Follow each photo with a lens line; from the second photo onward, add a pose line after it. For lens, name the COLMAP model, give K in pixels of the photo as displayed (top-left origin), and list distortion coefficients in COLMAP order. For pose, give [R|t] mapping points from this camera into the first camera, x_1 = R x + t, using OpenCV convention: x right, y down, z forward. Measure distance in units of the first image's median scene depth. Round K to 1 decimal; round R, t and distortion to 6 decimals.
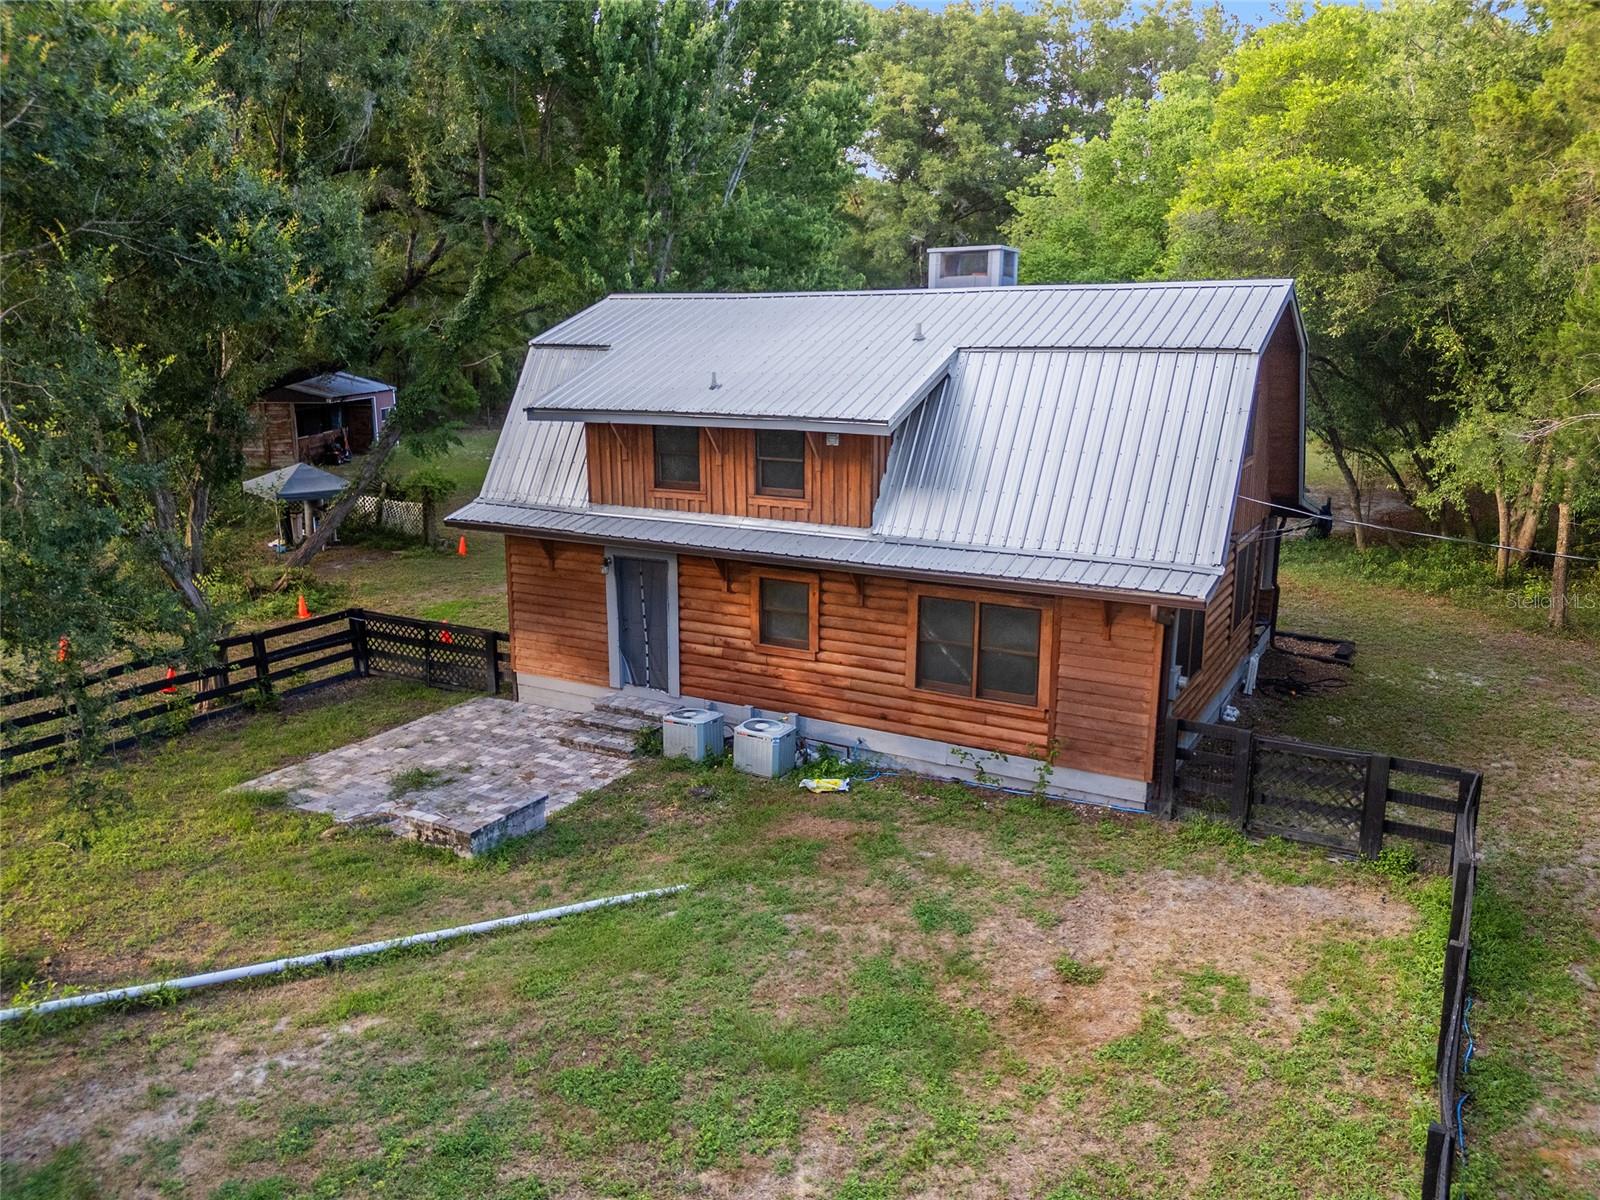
lens RADIAL K [[1132.9, 0, 800.0], [0, 1132.9, 600.0], [0, 0, 1]] dist [0.041733, -0.002121]
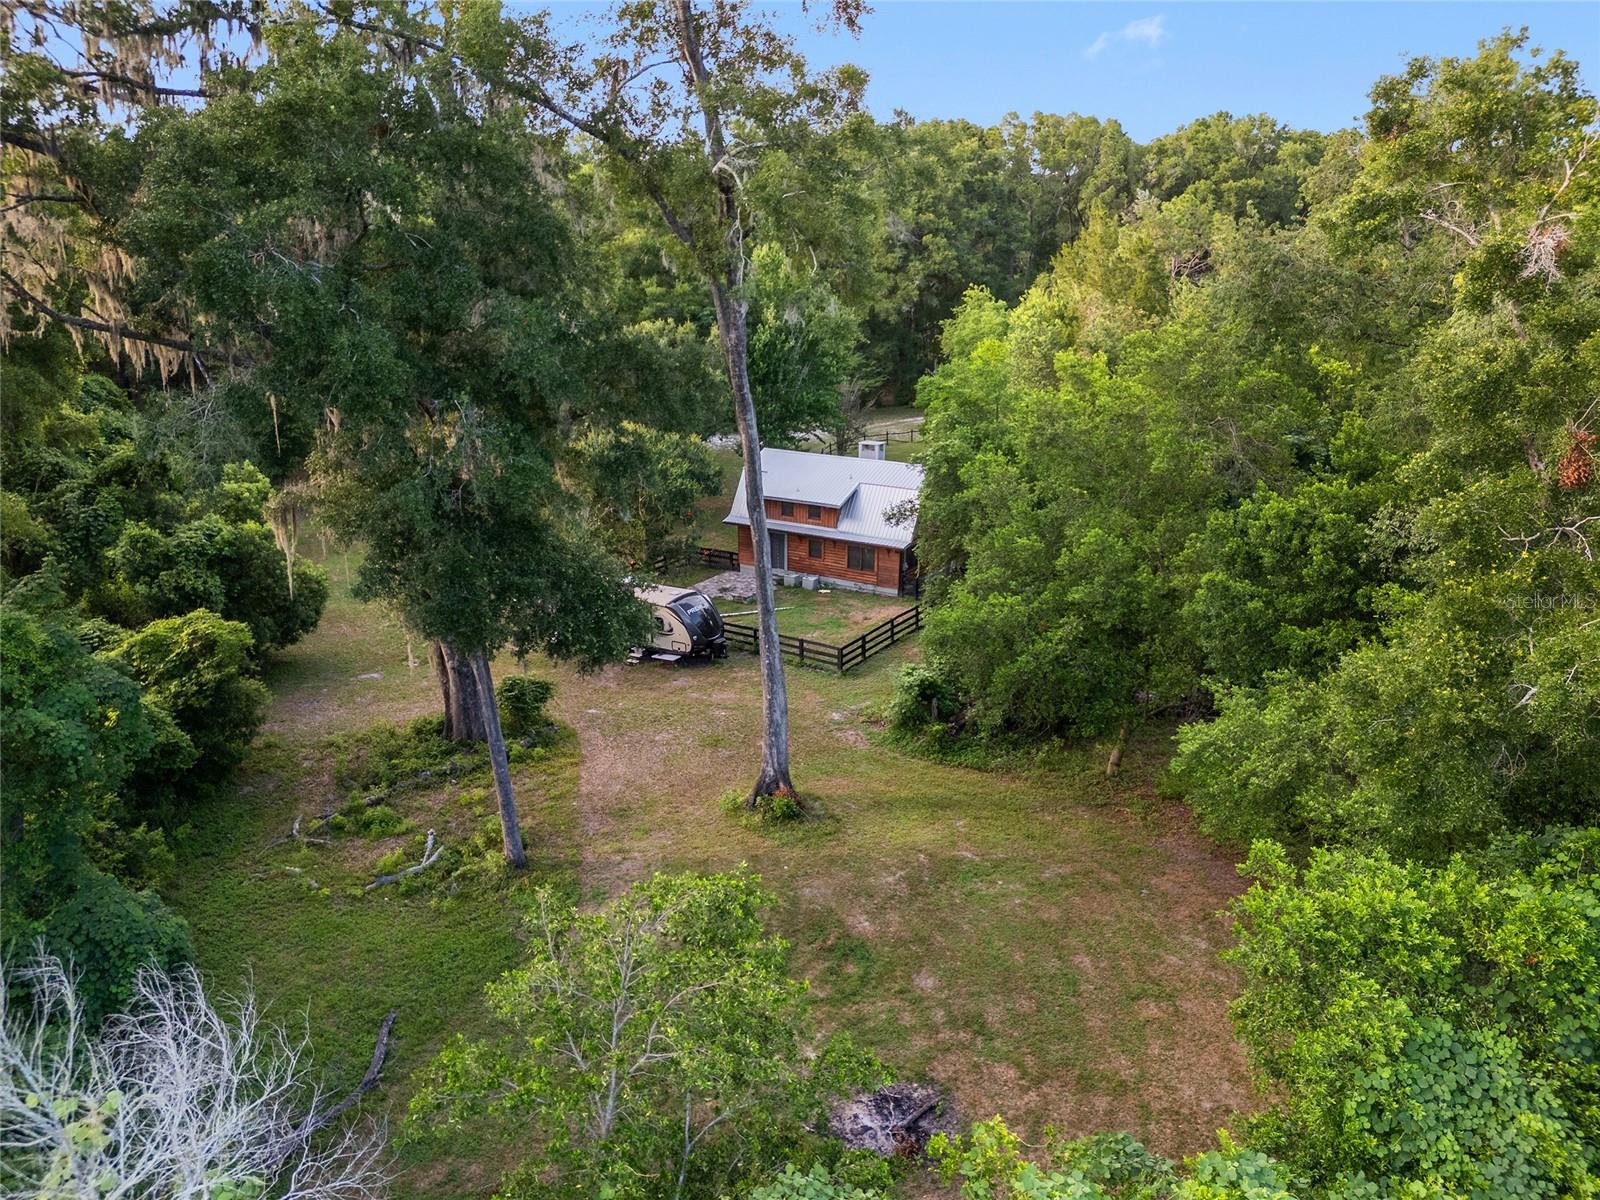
lens RADIAL K [[1132.9, 0, 800.0], [0, 1132.9, 600.0], [0, 0, 1]] dist [0.041733, -0.002121]
pose [[0.998996, 0.012001, -0.043168, 0.106325], [-0.008249, 0.996256, 0.086052, -0.153404], [0.044039, -0.085610, 0.995355, -2.979646]]
